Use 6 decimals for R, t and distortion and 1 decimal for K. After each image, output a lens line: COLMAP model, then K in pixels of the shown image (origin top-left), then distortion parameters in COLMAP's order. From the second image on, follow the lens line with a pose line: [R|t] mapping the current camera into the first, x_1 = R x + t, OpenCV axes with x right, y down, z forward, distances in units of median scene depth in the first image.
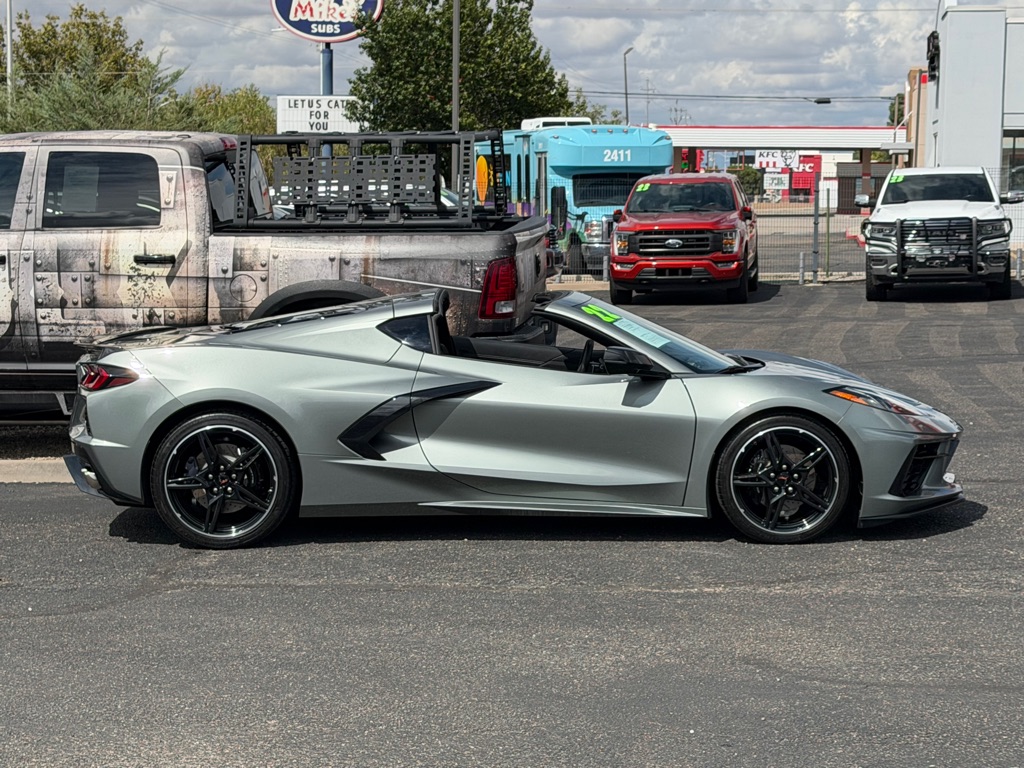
lens RADIAL K [[2255.6, 0, 521.9], [0, 2255.6, 384.2], [0, 0, 1]] dist [0.110350, 0.244292]
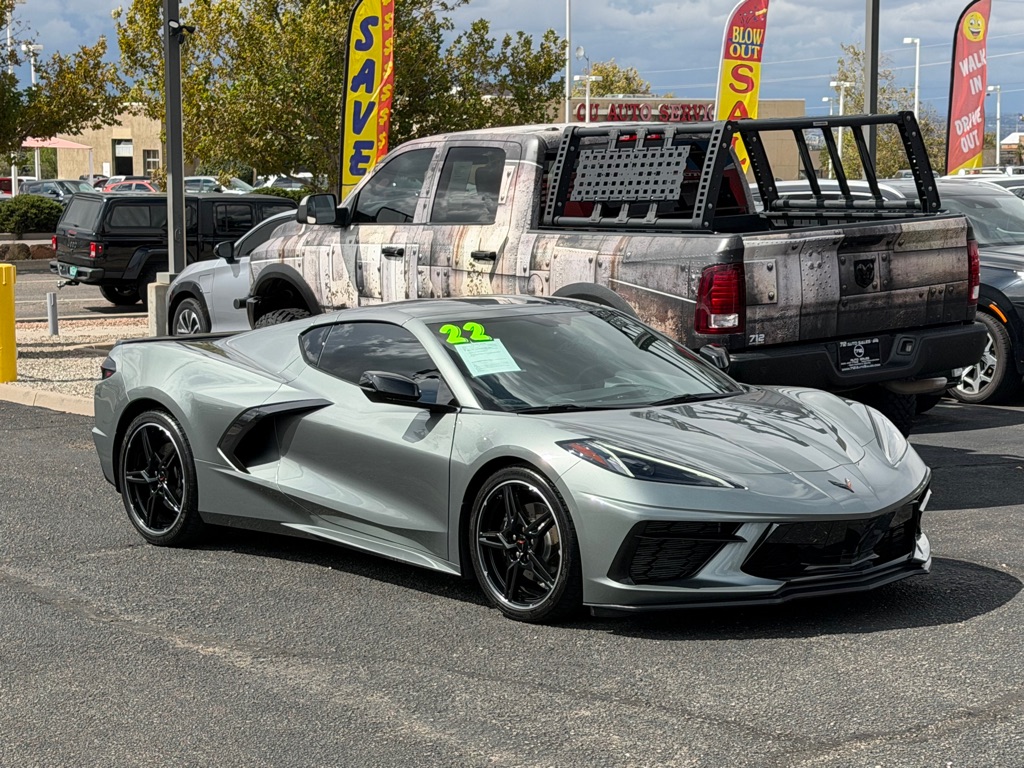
lens RADIAL K [[2278.5, 0, 549.0], [0, 2278.5, 384.5], [0, 0, 1]] dist [0.092937, 0.352483]
pose [[0.664127, 0.069257, -0.744405, 0.598567], [-0.059404, 0.997440, 0.039801, -0.040417], [0.745256, 0.017788, 0.666541, 0.360056]]
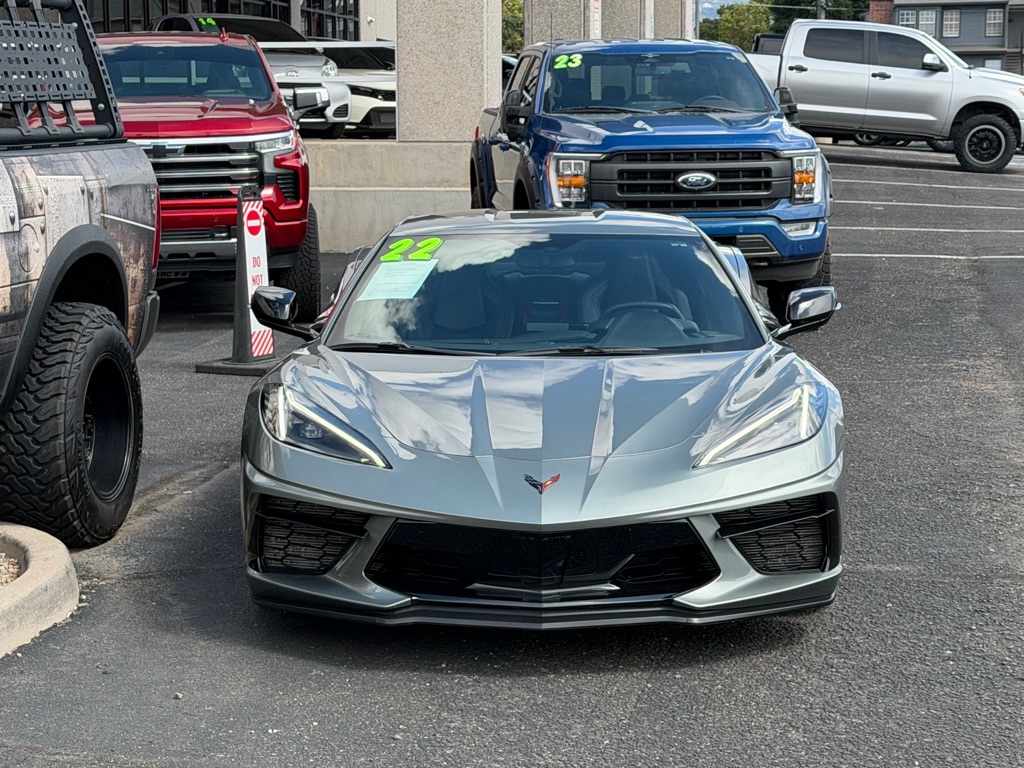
lens RADIAL K [[2248.9, 0, 525.9], [0, 2248.9, 399.9], [0, 0, 1]] dist [0.115351, 0.185487]
pose [[0.046937, -0.128429, 0.990607, -0.690687], [0.092813, 0.987971, 0.123690, -0.063528], [-0.994577, 0.086136, 0.058292, 0.839079]]
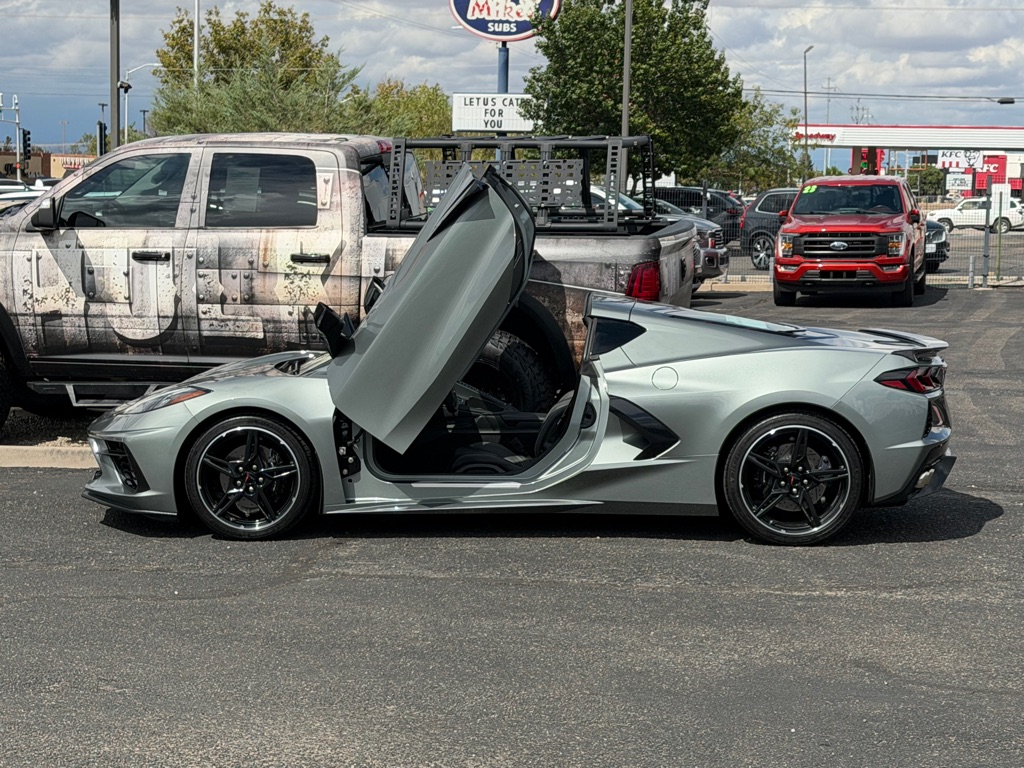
lens RADIAL K [[2249.9, 0, 506.2], [0, 2249.9, 385.3], [0, 0, 1]] dist [0.113263, 0.230663]
pose [[0.996193, 0.020211, -0.084805, 0.015478], [-0.020003, 0.999794, 0.003297, -0.002341], [0.084854, -0.001588, 0.996392, -0.019203]]
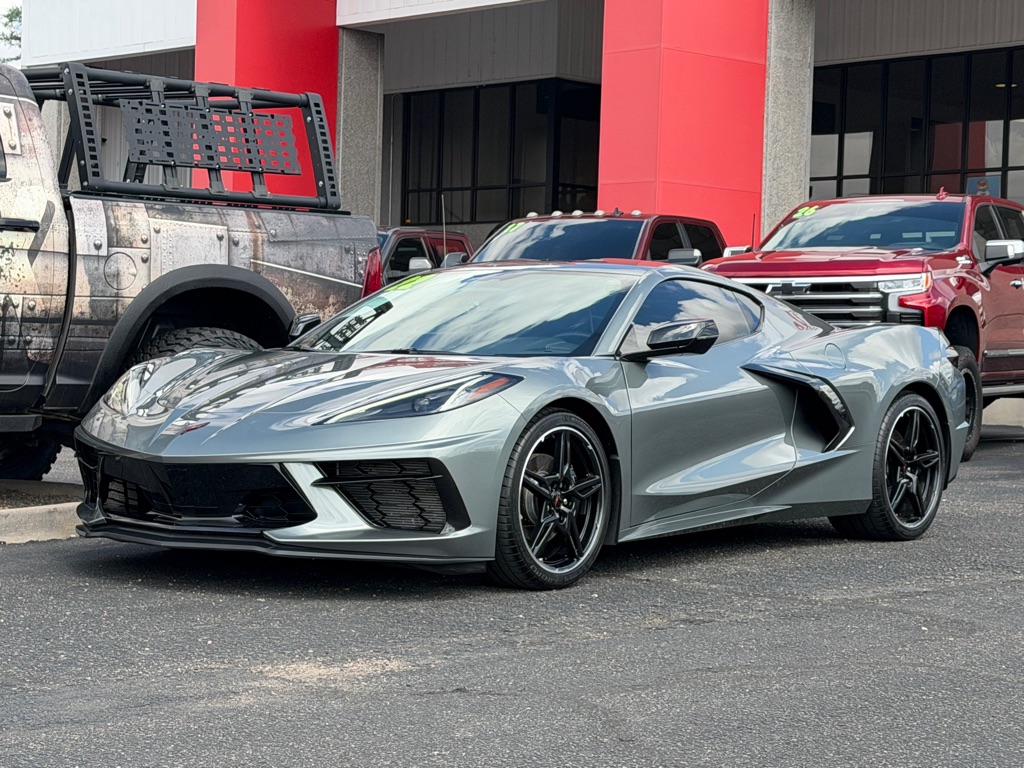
lens RADIAL K [[2255.6, 0, 521.9], [0, 2255.6, 384.2], [0, 0, 1]] dist [0.110350, 0.244292]
pose [[0.619893, 0.004423, 0.784674, -0.615994], [0.045432, 0.998104, -0.041518, 0.030483], [-0.783370, 0.061386, 0.618517, 0.443008]]
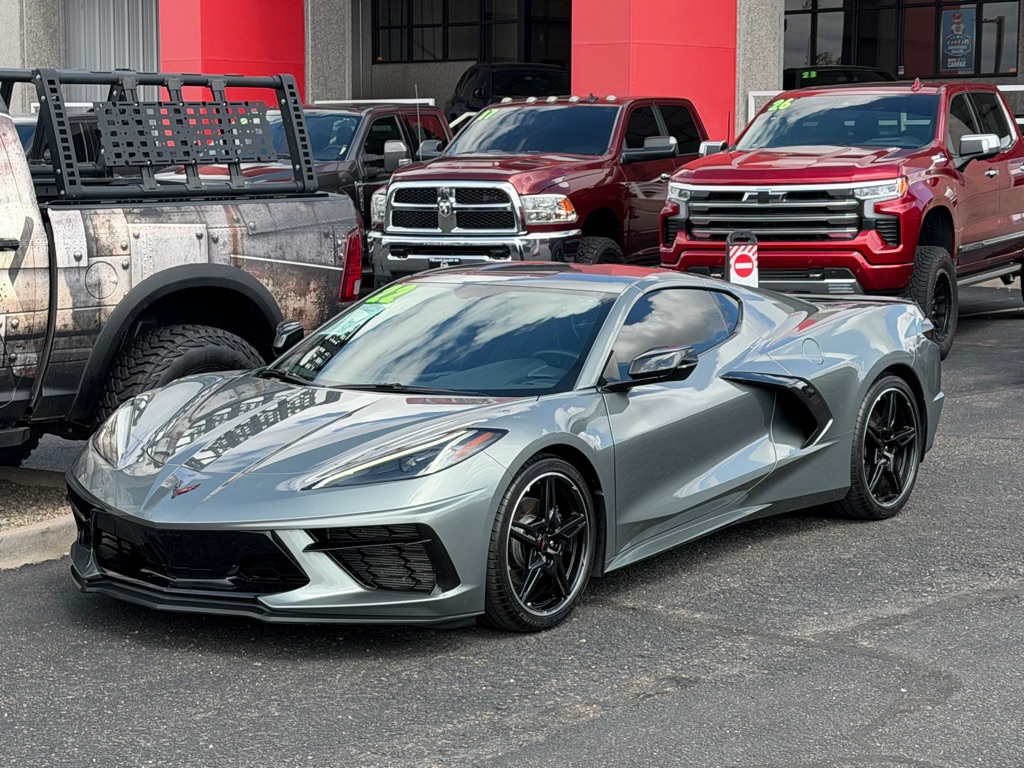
lens RADIAL K [[2256.4, 0, 538.7], [0, 2256.4, 381.0], [0, 0, 1]] dist [0.115029, 0.226233]
pose [[0.605412, -0.085851, 0.791269, -0.621390], [0.071440, 0.996014, 0.053405, -0.038802], [-0.792700, 0.024196, 0.609132, 0.435287]]
